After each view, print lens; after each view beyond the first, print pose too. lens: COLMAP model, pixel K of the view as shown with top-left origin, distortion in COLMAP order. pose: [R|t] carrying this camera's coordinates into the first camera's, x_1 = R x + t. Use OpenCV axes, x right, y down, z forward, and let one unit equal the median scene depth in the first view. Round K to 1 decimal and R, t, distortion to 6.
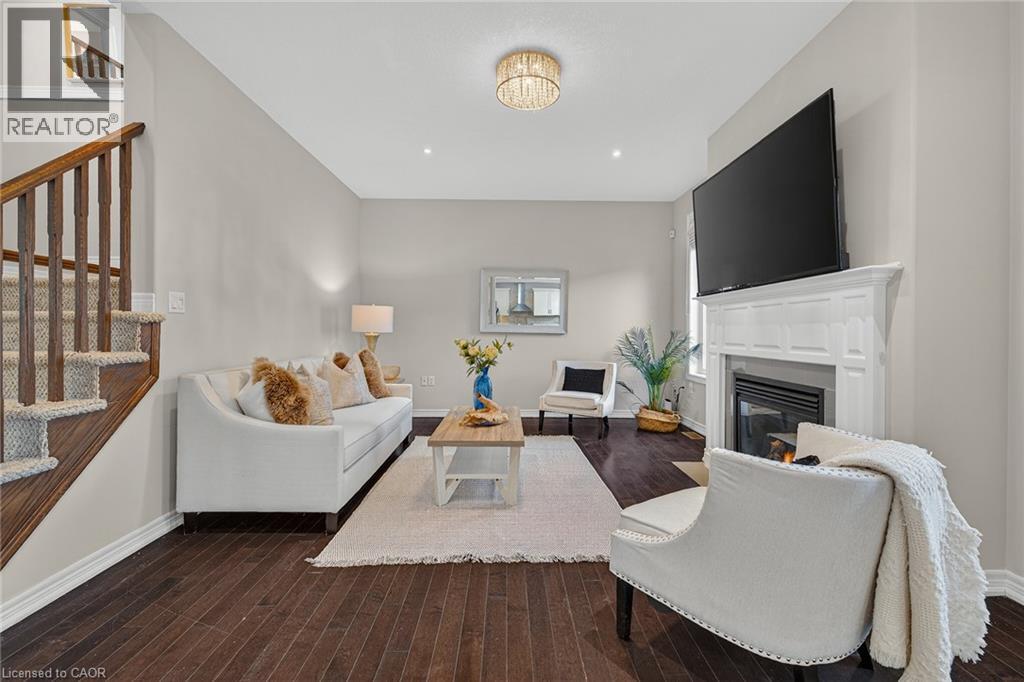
lens RADIAL K [[428.2, 0, 511.8], [0, 428.2, 330.9], [0, 0, 1]] dist [0.006373, -0.000346]
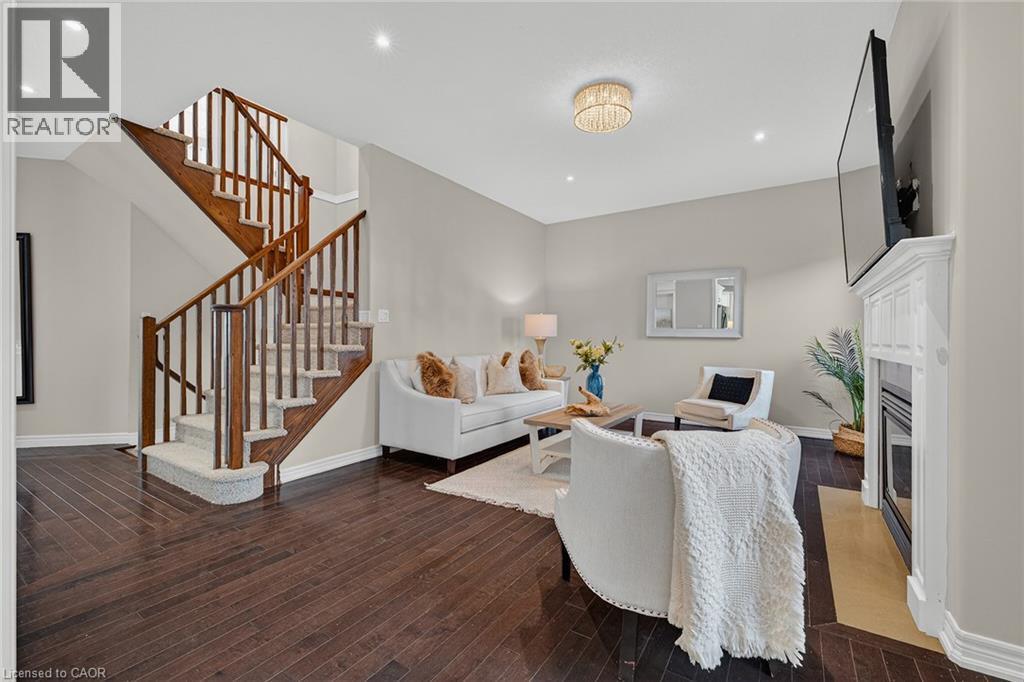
lens RADIAL K [[428.2, 0, 517.5], [0, 428.2, 342.0], [0, 0, 1]] dist [0.006373, -0.000346]
pose [[0.829724, -0.000438, -0.558173, 0.560225], [0.001409, 0.999998, 0.001309, 0.032065], [0.558171, -0.001872, 0.829723, -0.054929]]
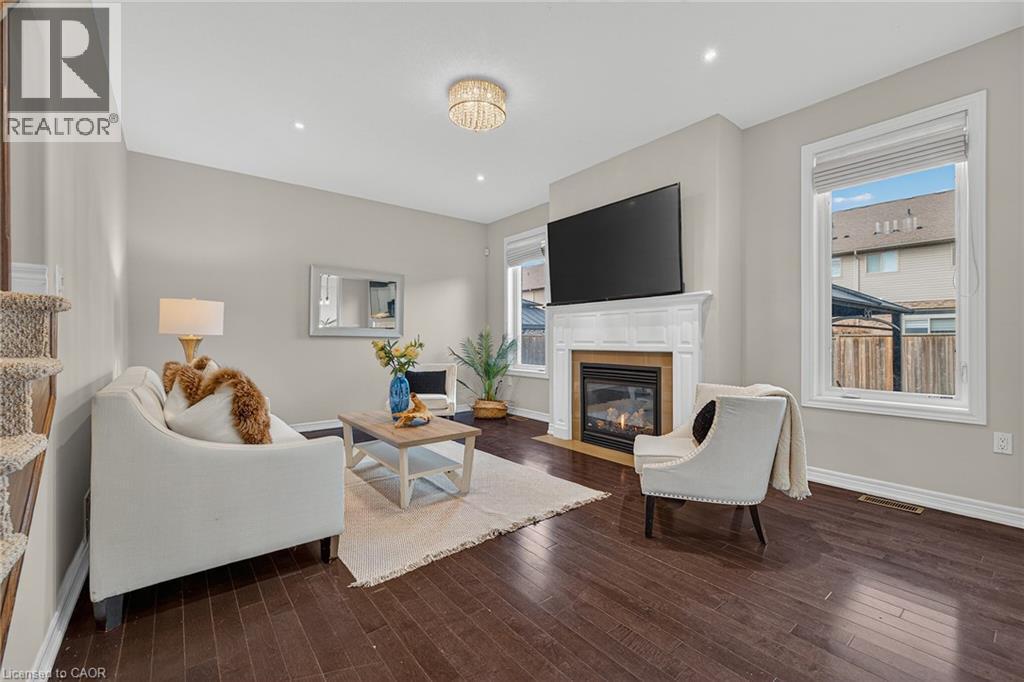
lens RADIAL K [[428.2, 0, 511.3], [0, 428.2, 338.4], [0, 0, 1]] dist [0.006373, -0.000346]
pose [[0.790805, -0.006687, 0.612031, -0.673839], [0.006222, 0.999976, 0.002886, 0.020675], [-0.612036, 0.001526, 0.790828, 0.086541]]
